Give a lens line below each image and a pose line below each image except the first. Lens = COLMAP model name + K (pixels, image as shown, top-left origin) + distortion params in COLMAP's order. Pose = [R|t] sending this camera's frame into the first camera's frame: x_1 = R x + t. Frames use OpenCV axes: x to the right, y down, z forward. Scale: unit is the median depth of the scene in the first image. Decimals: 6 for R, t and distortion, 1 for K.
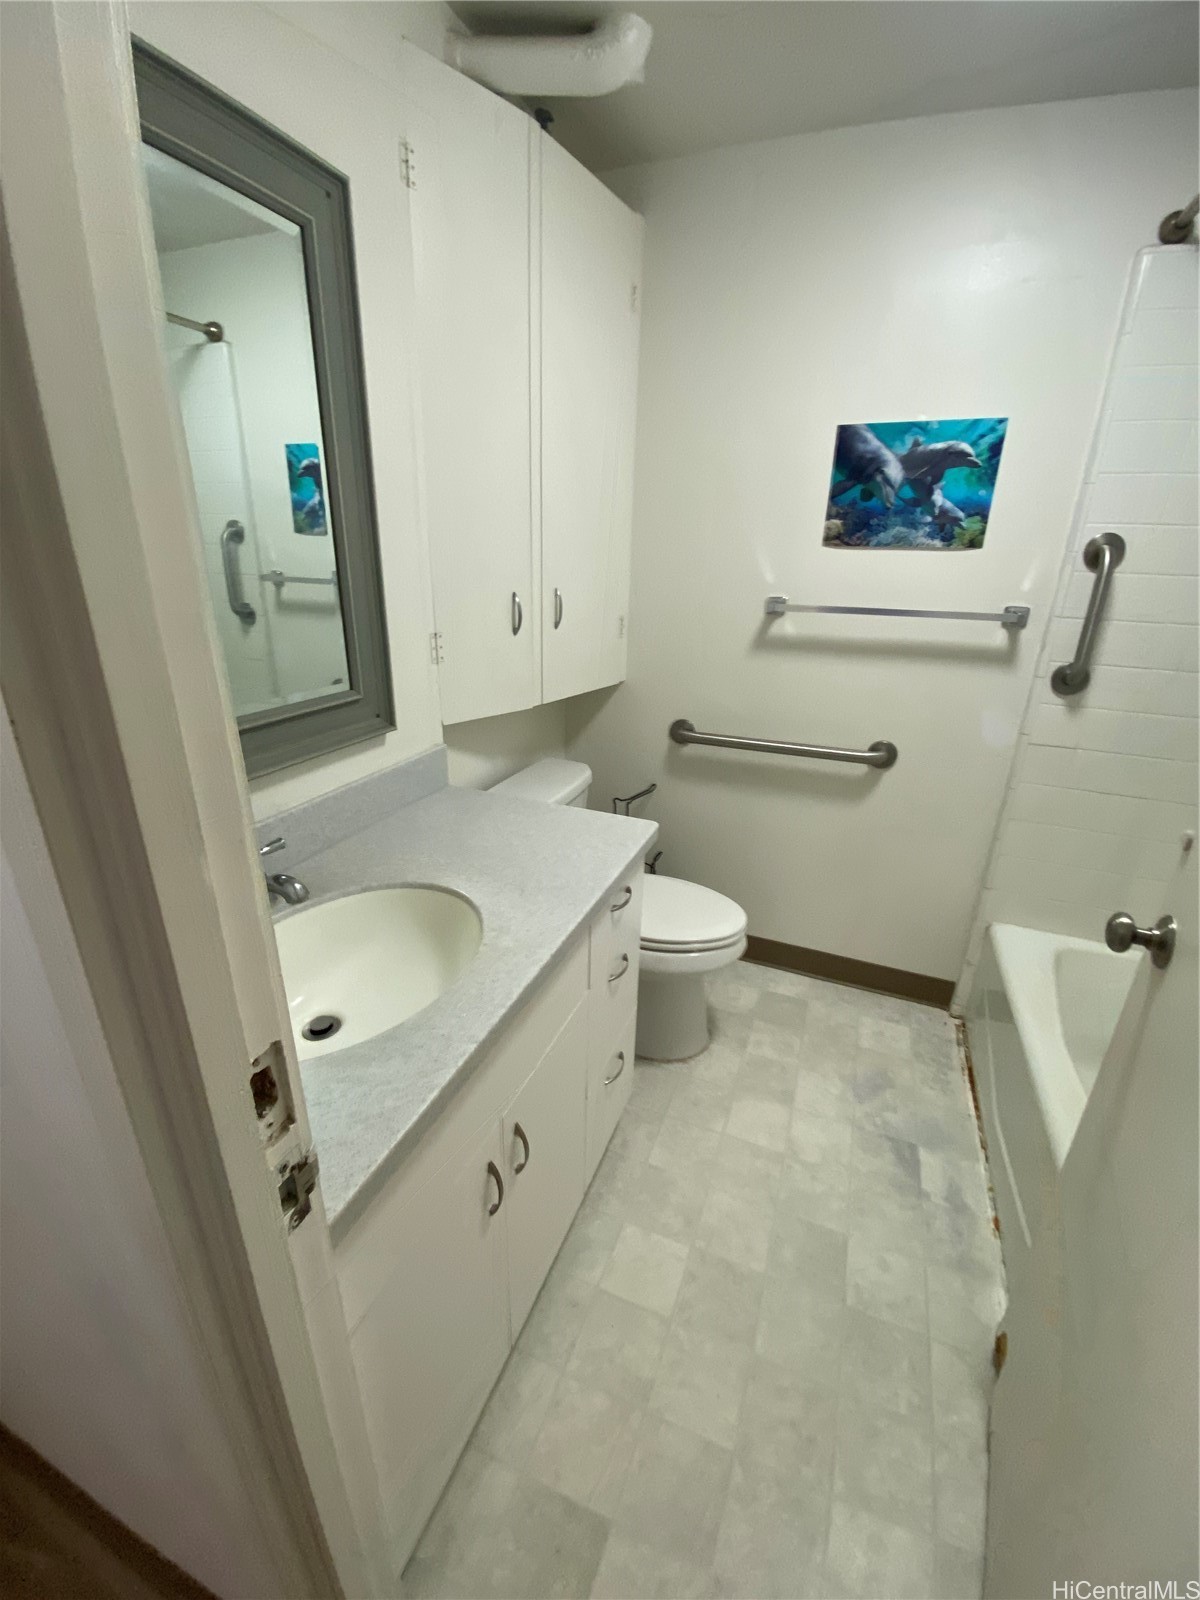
lens RADIAL K [[649.8, 0, 598.9], [0, 649.8, 799.5], [0, 0, 1]] dist [0.001906, 0.000091]
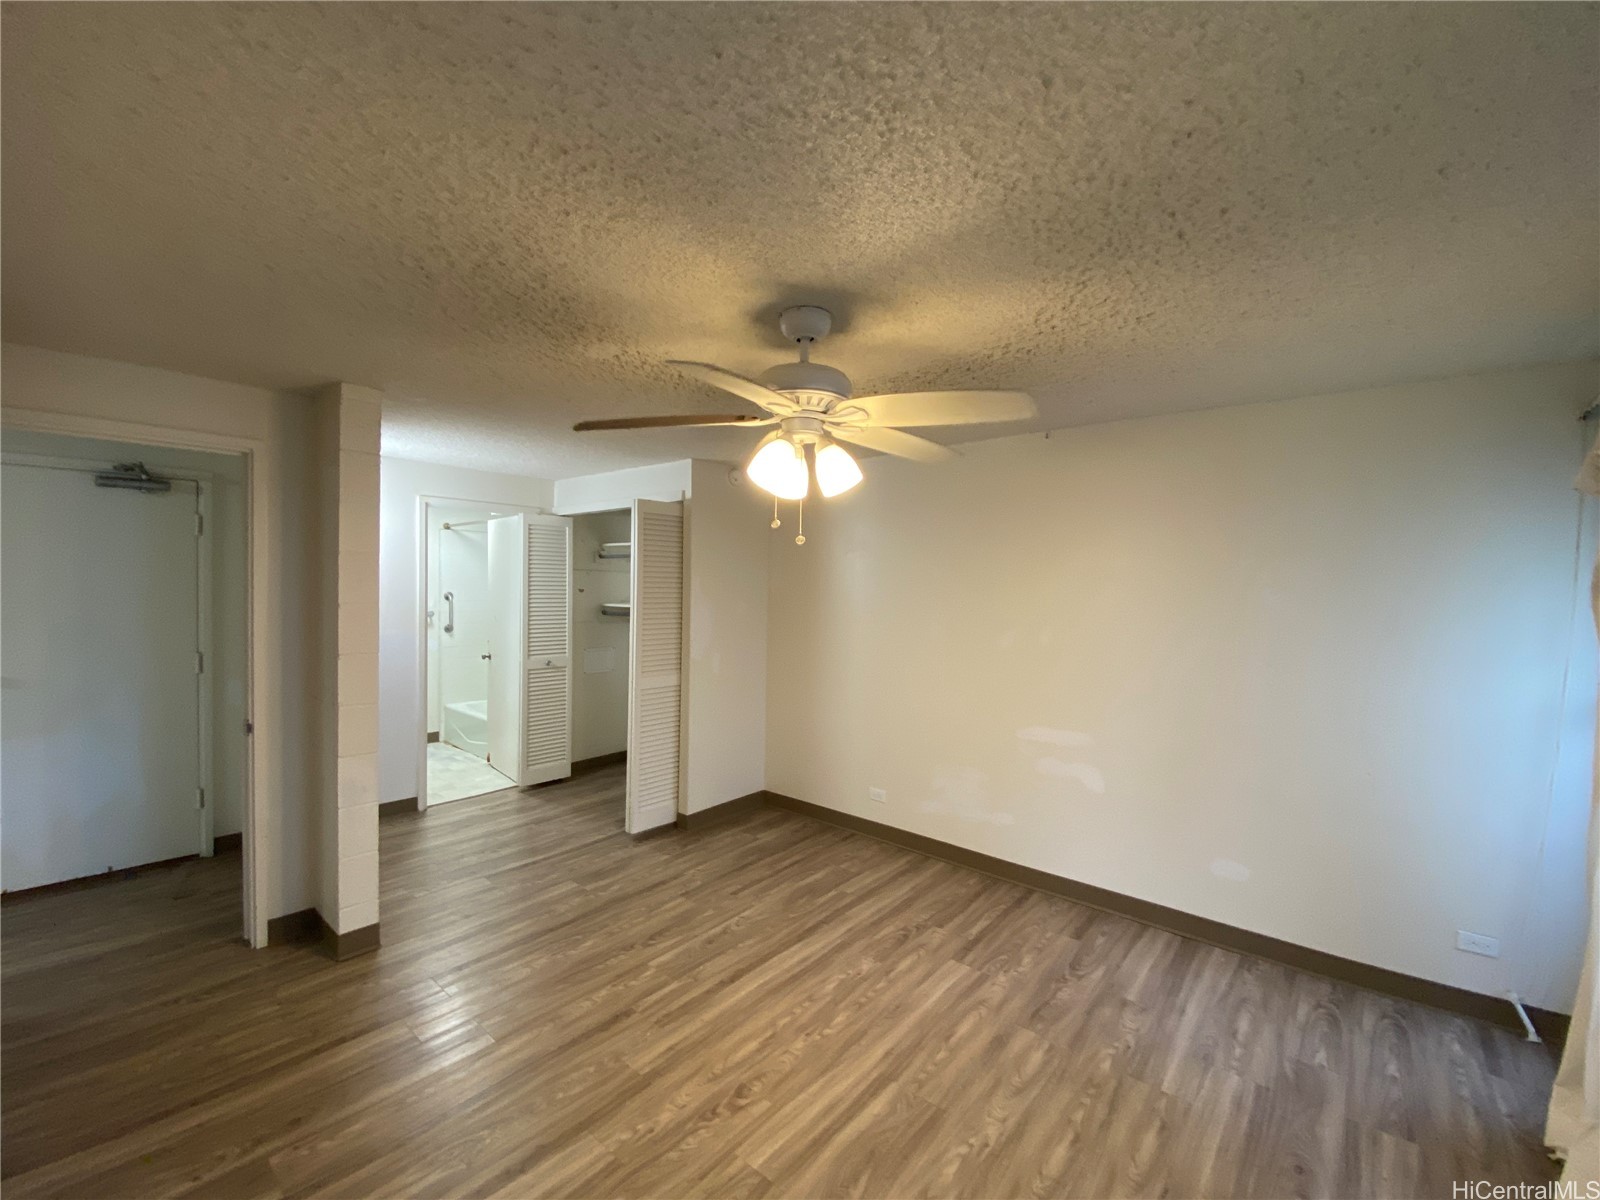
lens RADIAL K [[651.7, 0, 796.0], [0, 651.7, 603.4], [0, 0, 1]] dist [-0.004123, -0.000232]
pose [[0.319739, -0.025103, 0.947173, -2.173745], [0.342578, 0.935085, -0.090862, 0.703383], [-0.883407, 0.353533, 0.307582, -1.961336]]
